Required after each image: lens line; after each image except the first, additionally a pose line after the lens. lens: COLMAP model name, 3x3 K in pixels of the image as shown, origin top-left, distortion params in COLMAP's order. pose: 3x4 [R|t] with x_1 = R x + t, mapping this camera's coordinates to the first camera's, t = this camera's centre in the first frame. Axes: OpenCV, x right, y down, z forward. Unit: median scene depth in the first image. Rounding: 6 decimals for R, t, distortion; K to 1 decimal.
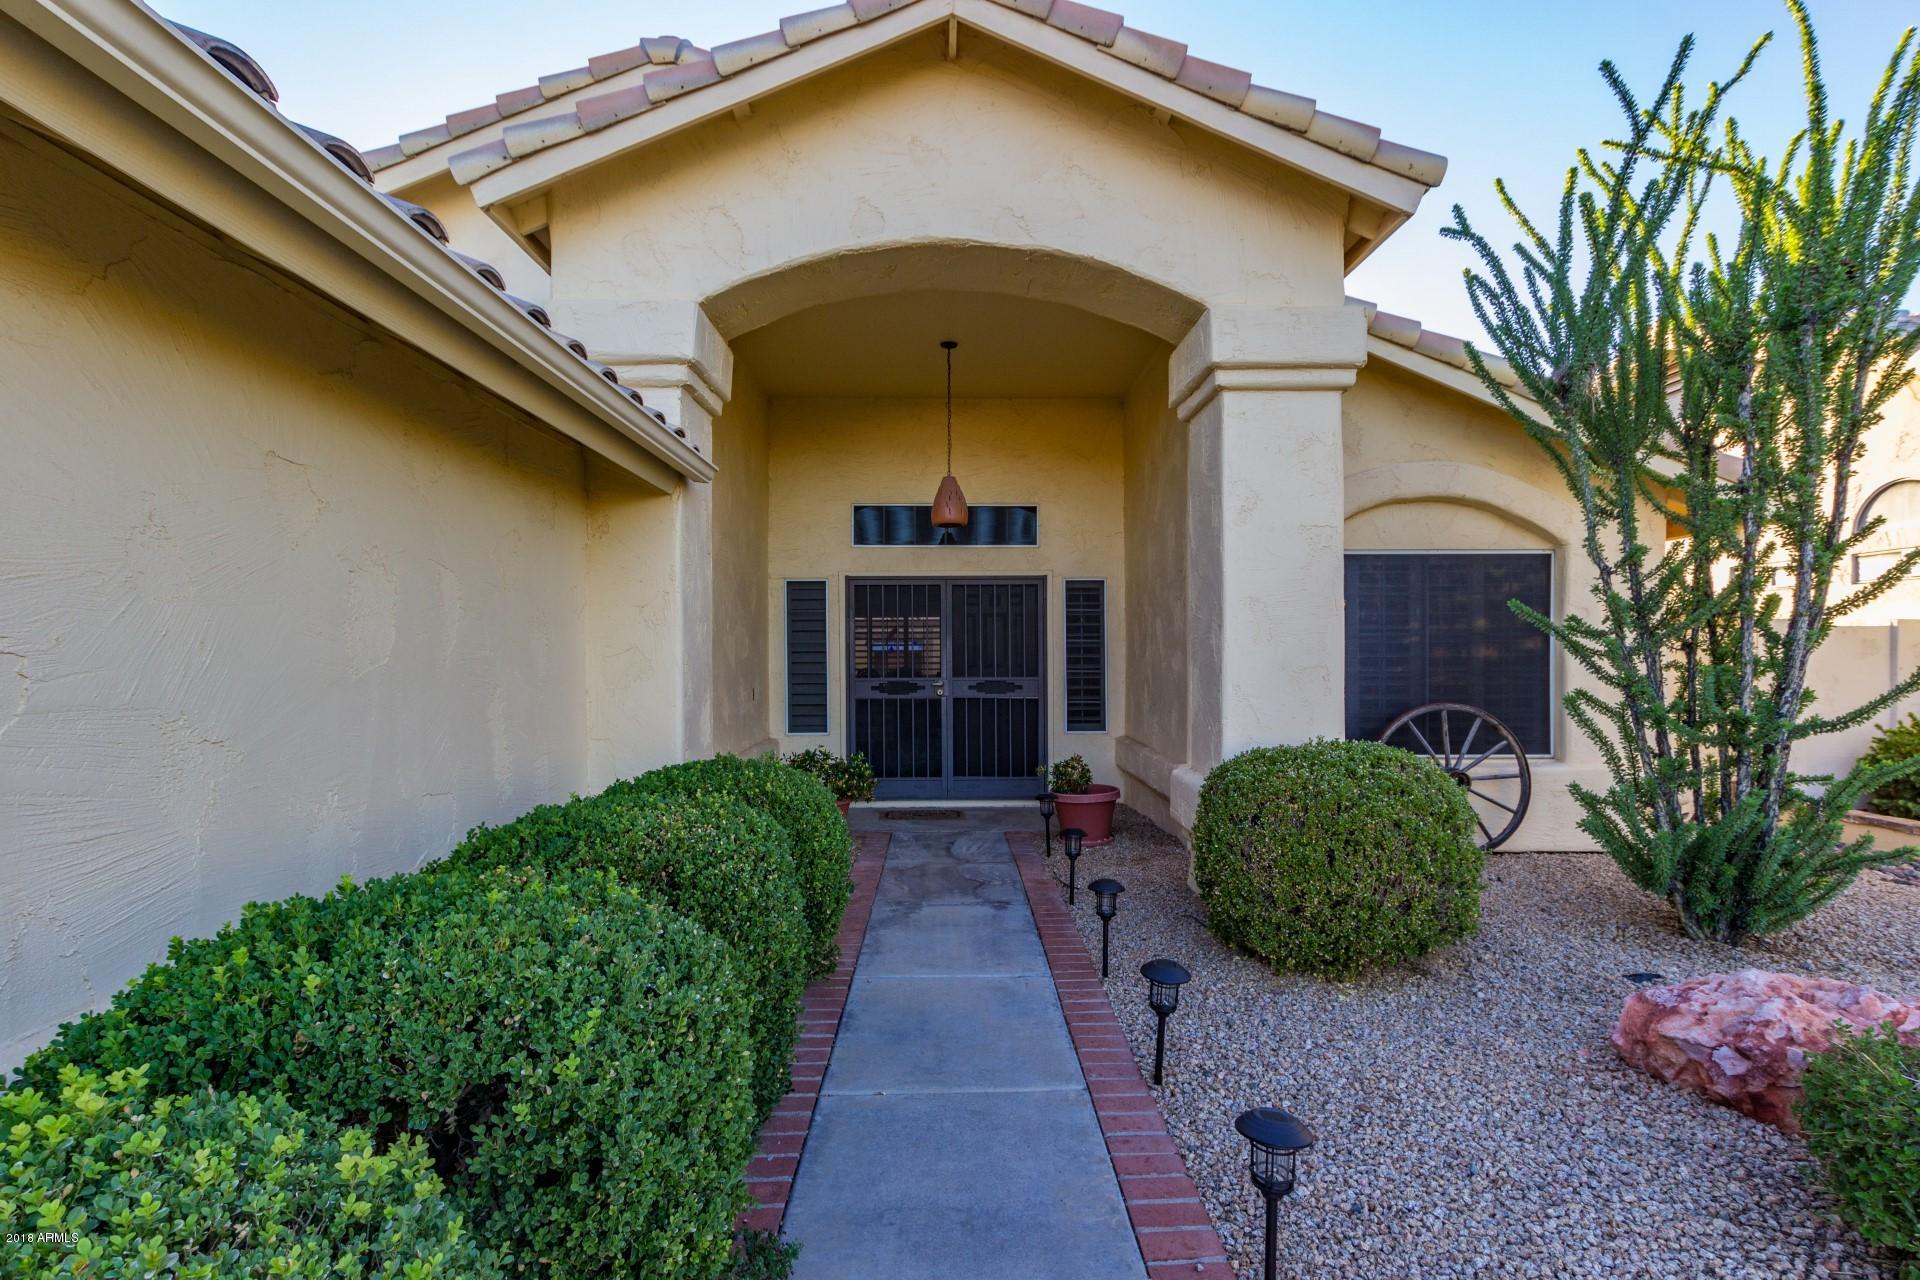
lens RADIAL K [[901.5, 0, 960.0], [0, 901.5, 640.0], [0, 0, 1]] dist [0.002544, 0.000266]
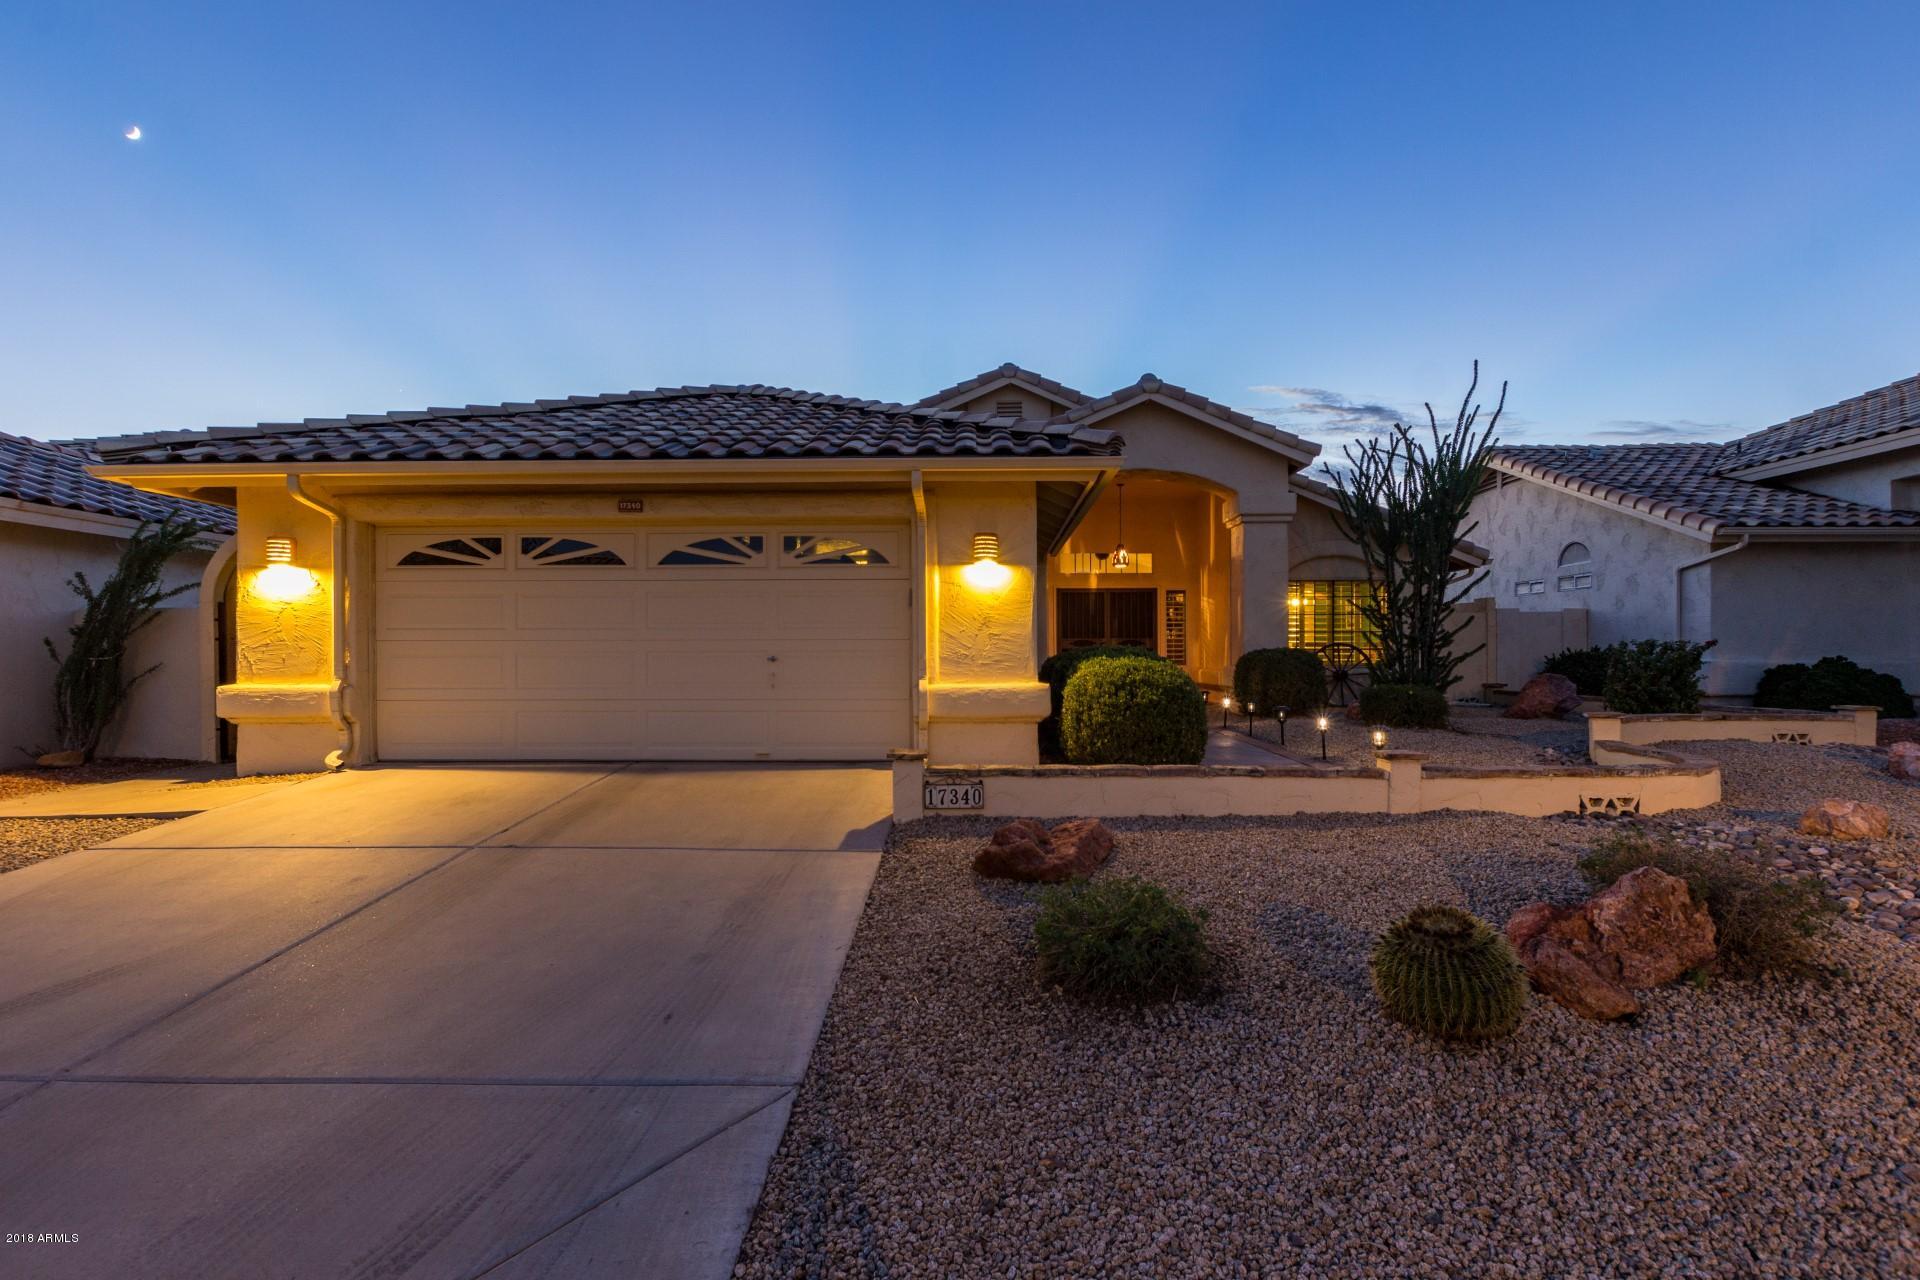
lens RADIAL K [[901.5, 0, 960.0], [0, 901.5, 640.0], [0, 0, 1]] dist [0.002544, 0.000266]
pose [[0.999518, 0.001928, -0.030989, -0.592028], [-0.002101, 0.999982, -0.005555, 0.119310], [0.030977, 0.005617, 0.999504, -2.159289]]
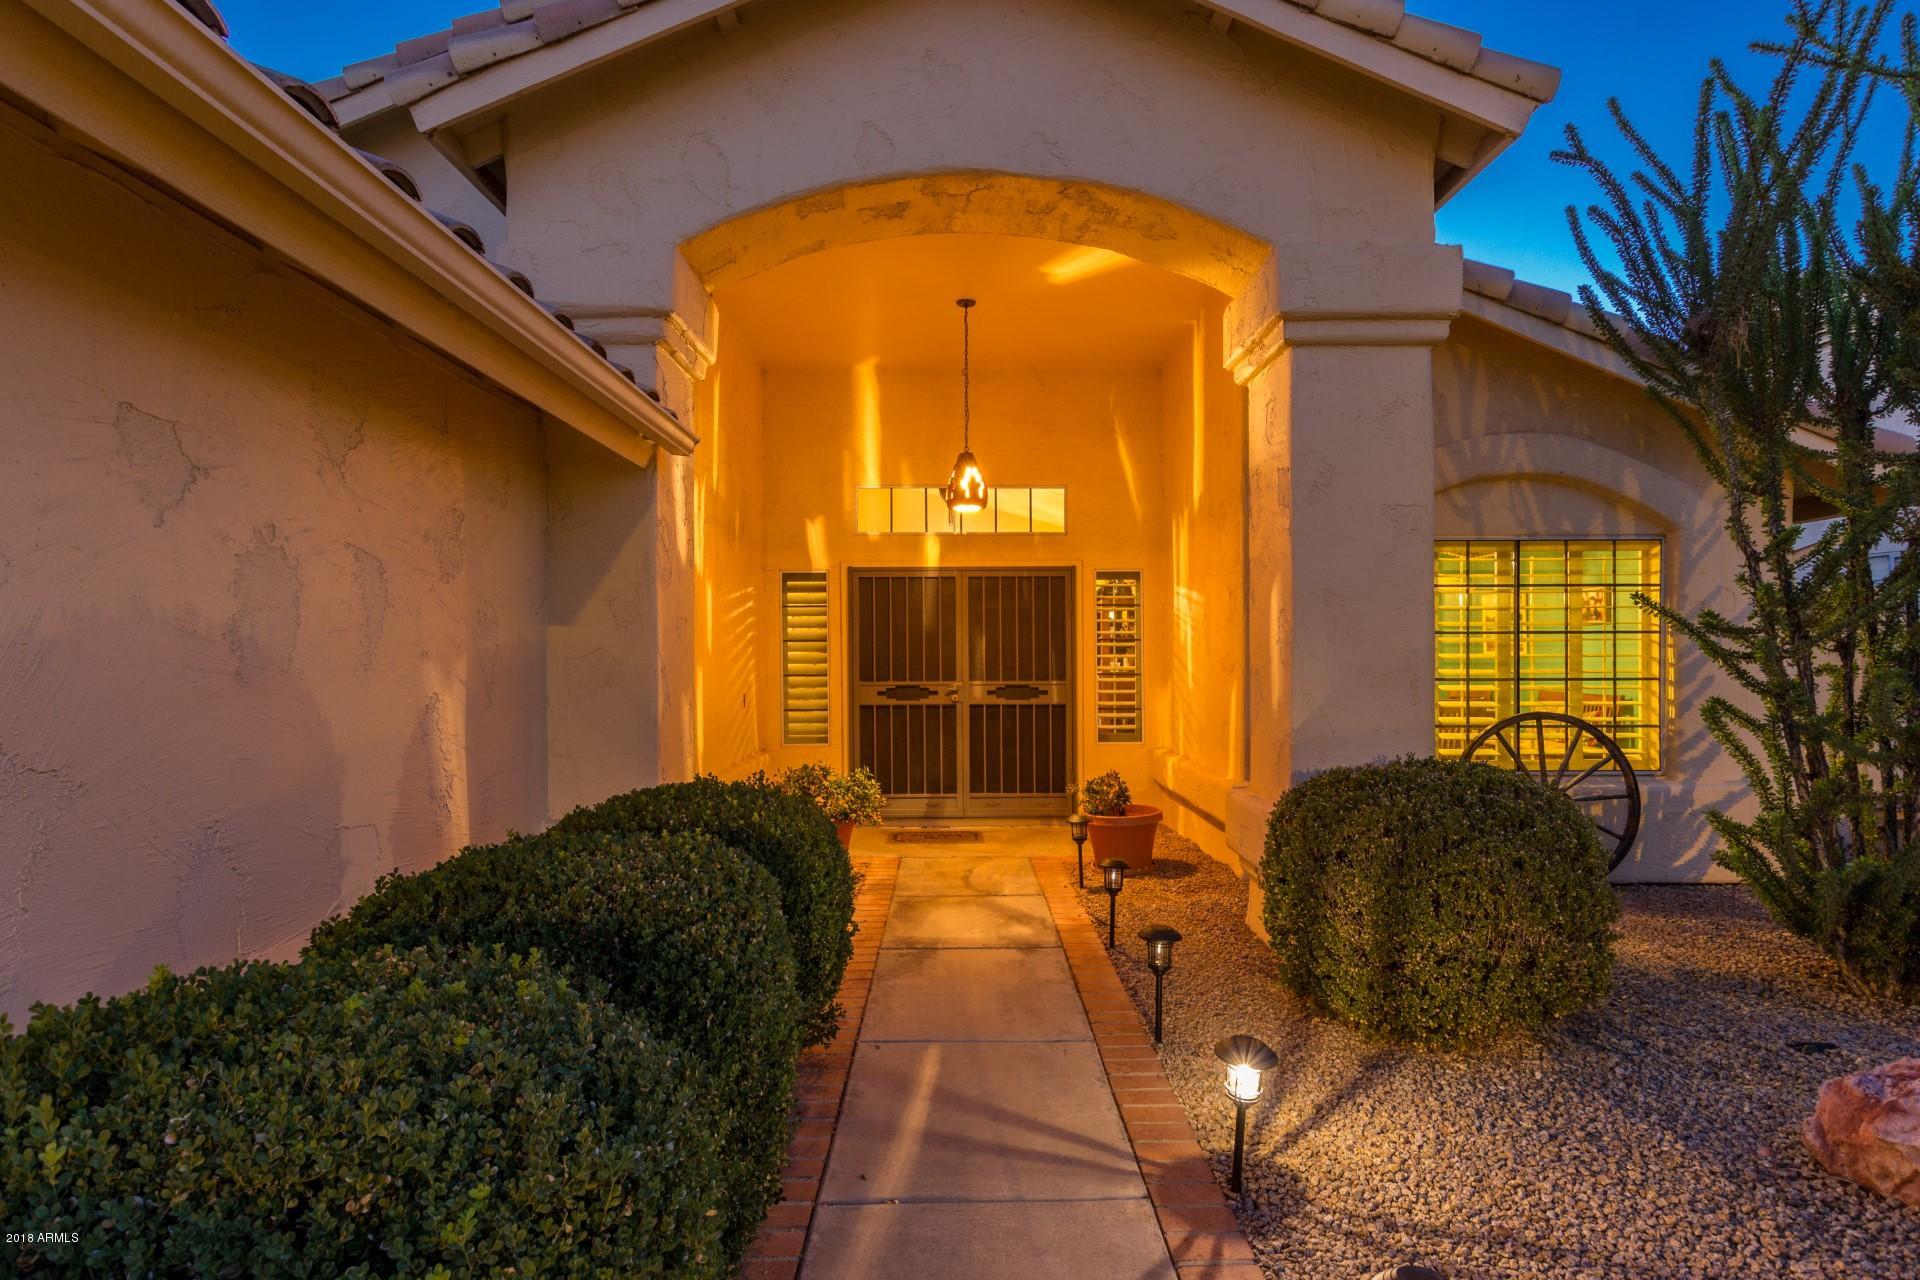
lens RADIAL K [[968.0, 0, 960.0], [0, 968.0, 640.0], [0, 0, 1]] dist [-0.000982, 0.000035]
pose [[0.999934, -0.000007, -0.011452, -0.012907], [0.000026, 0.999999, 0.001711, -0.001086], [0.011452, -0.001711, 0.999933, 0.100647]]
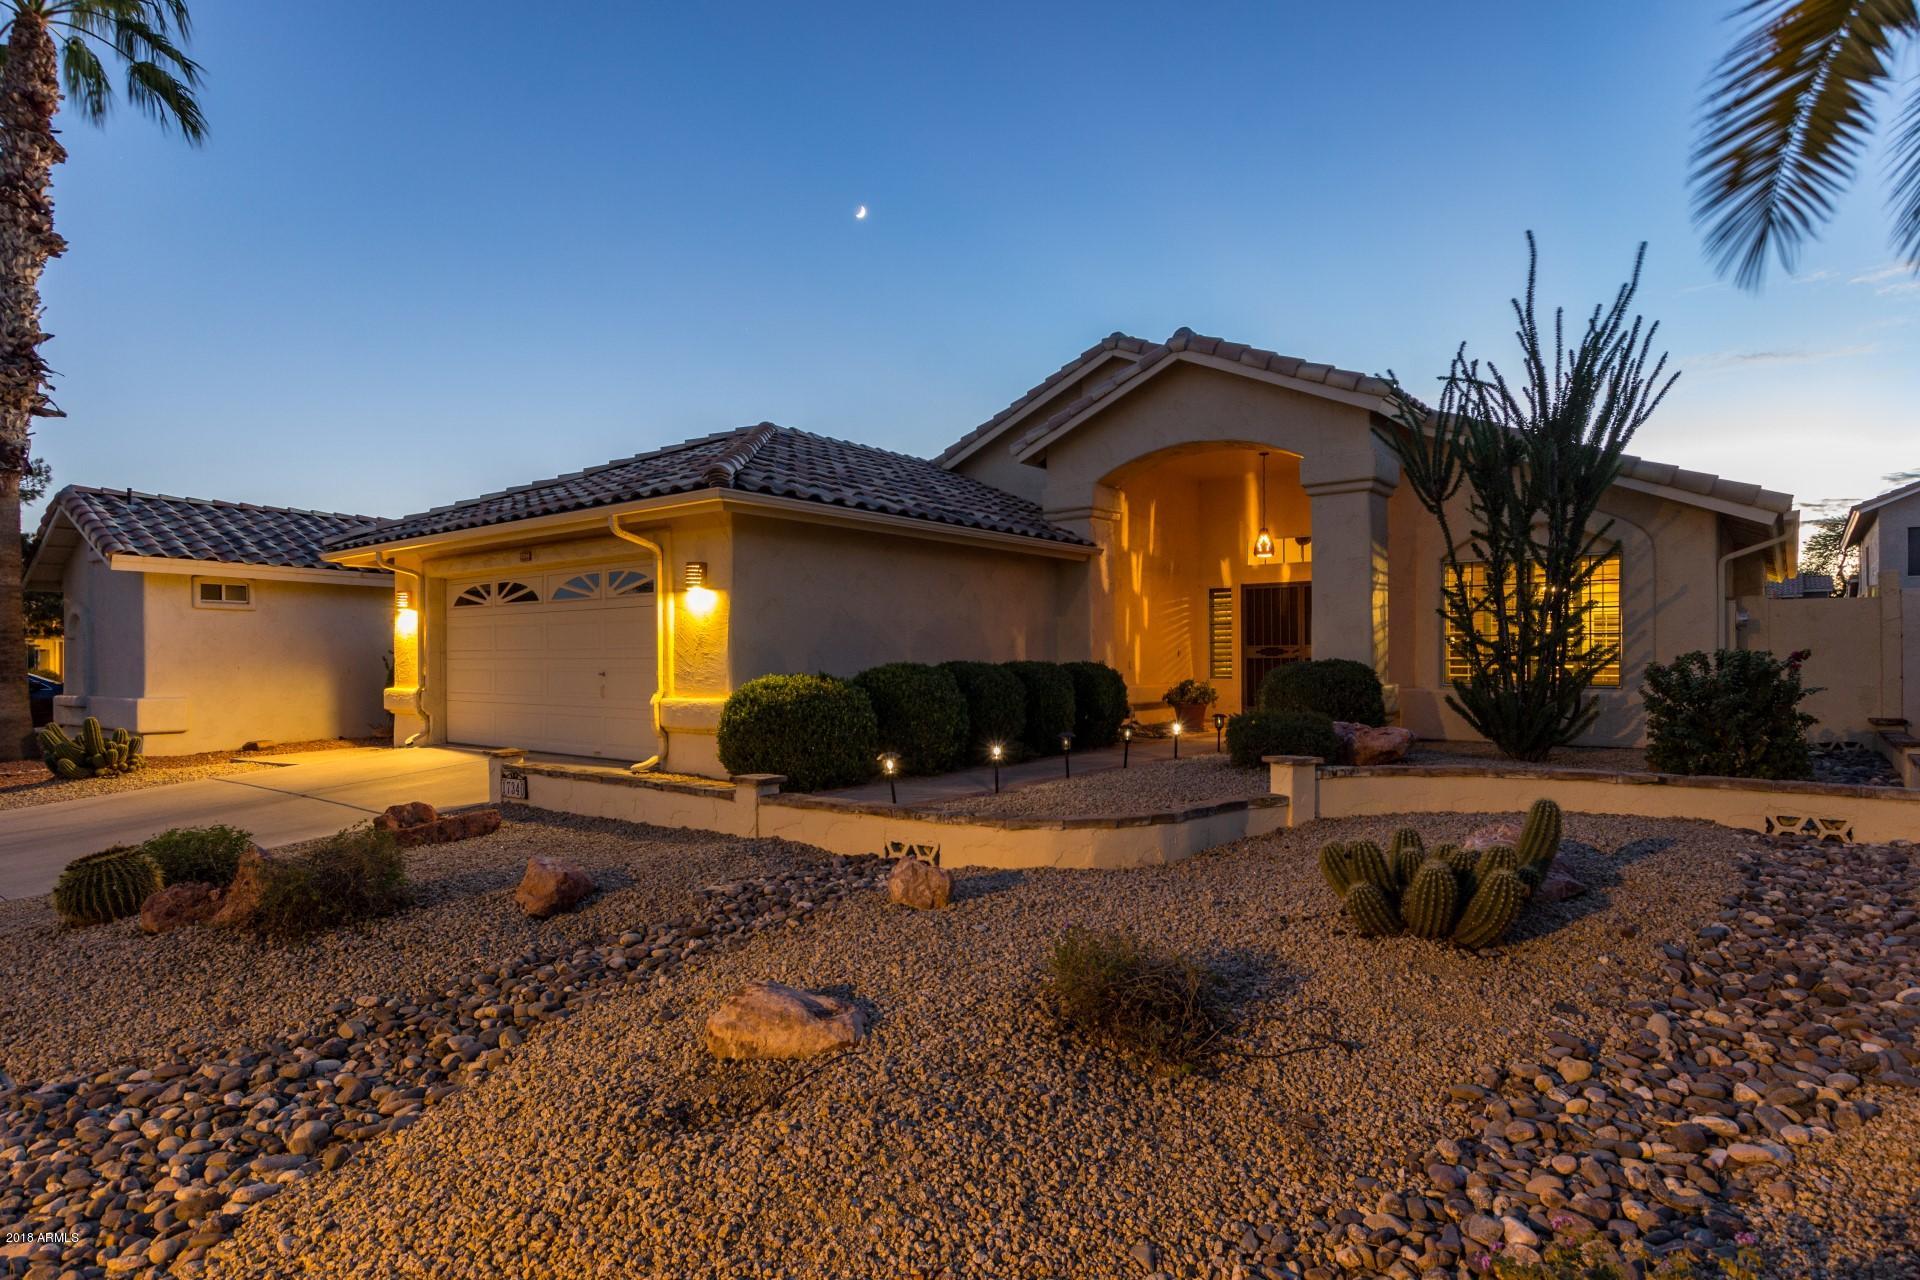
lens RADIAL K [[1054.0, 0, 960.0], [0, 1054.0, 640.0], [0, 0, 1]] dist [0.003651, -0.000696]
pose [[0.766423, -0.009728, -0.642263, 1.524726], [0.007279, 0.999953, -0.006461, 0.085304], [0.642295, 0.000277, 0.766457, -1.737168]]
